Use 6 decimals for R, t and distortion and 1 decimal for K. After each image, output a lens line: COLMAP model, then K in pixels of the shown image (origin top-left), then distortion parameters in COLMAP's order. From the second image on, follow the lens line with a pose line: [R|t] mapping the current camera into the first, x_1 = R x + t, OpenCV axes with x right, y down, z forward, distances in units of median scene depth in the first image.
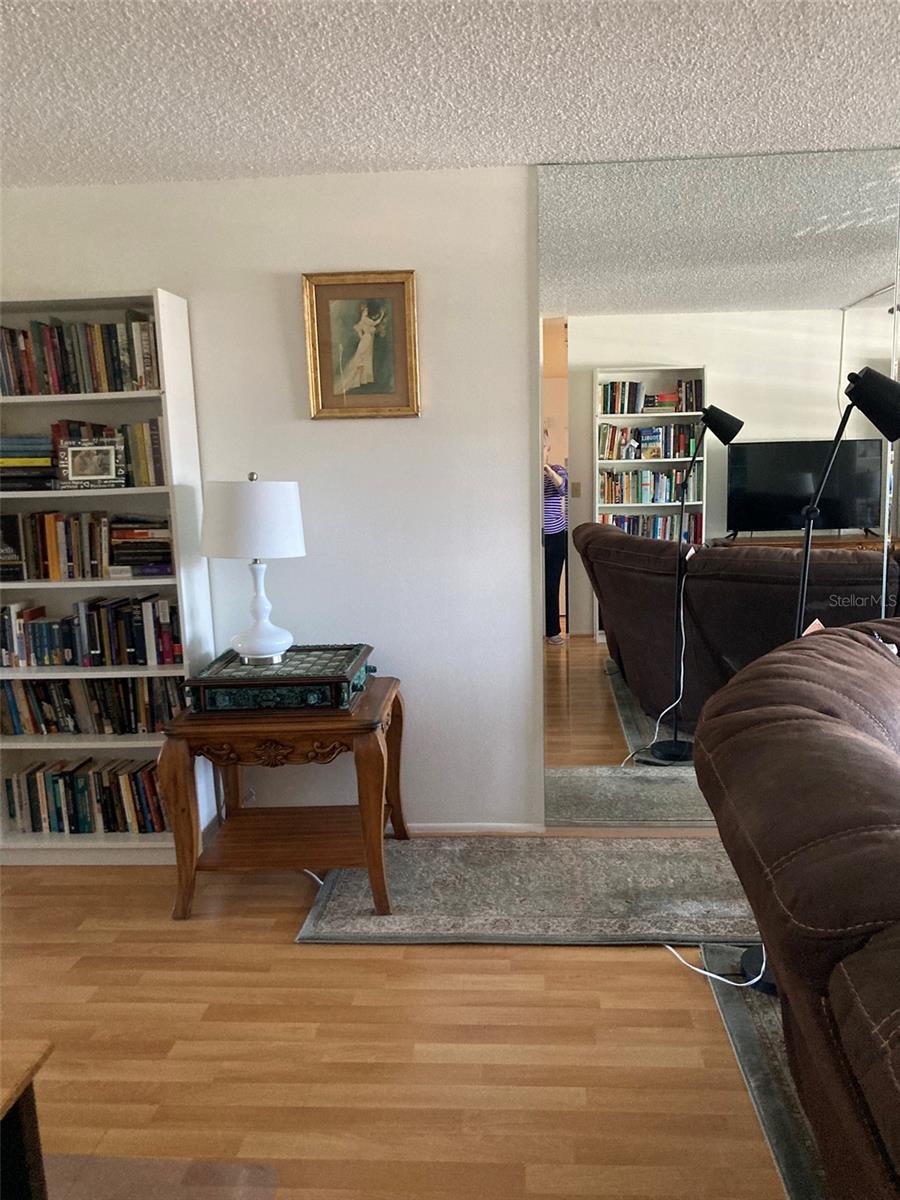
lens RADIAL K [[1012.3, 0, 473.5], [0, 1012.3, 619.9], [0, 0, 1]] dist [0.041991, -0.051067]
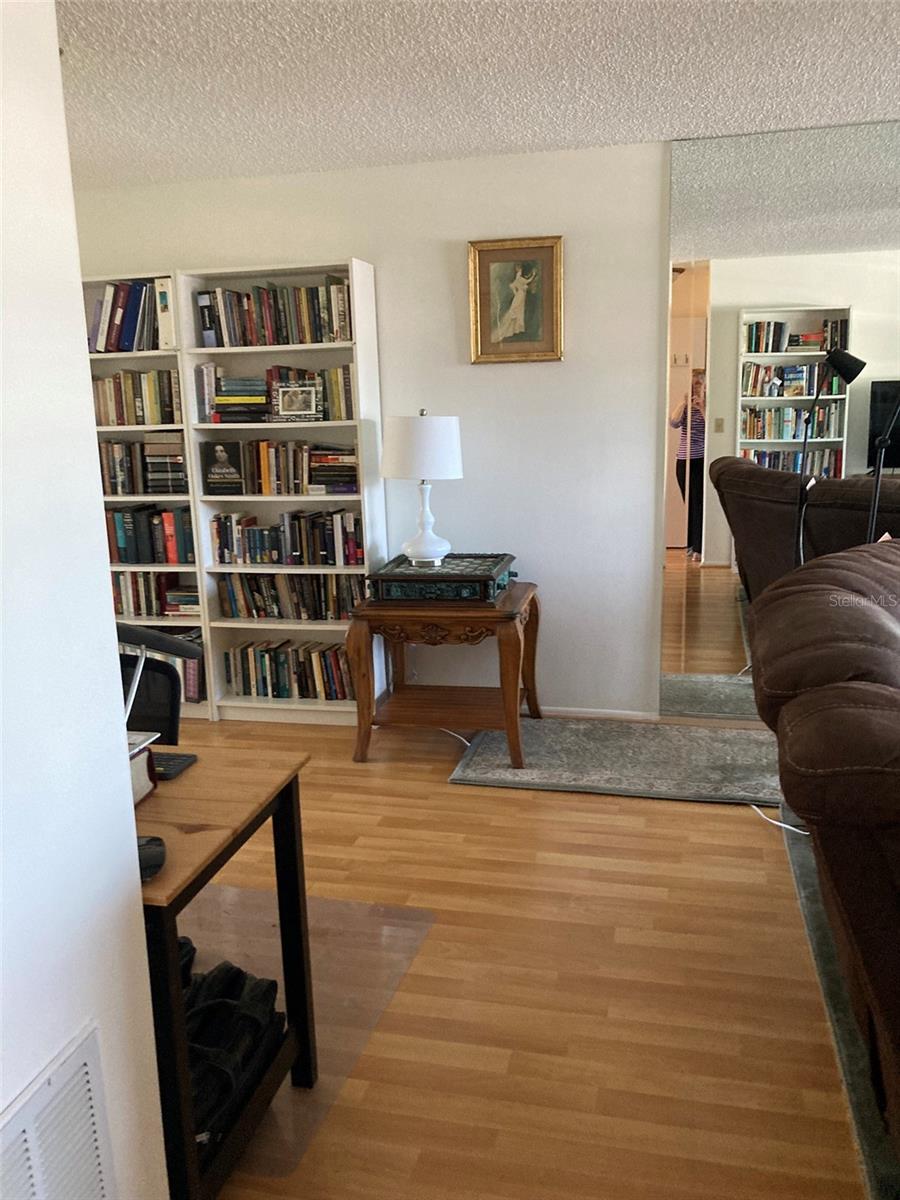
lens RADIAL K [[1012.3, 0, 445.5], [0, 1012.3, 602.8], [0, 0, 1]] dist [0.041991, -0.051067]
pose [[0.984086, 0.035498, -0.174110, 0.029312], [-0.027995, 0.998578, 0.045363, 0.031437], [0.175473, -0.039767, 0.983681, -0.201154]]
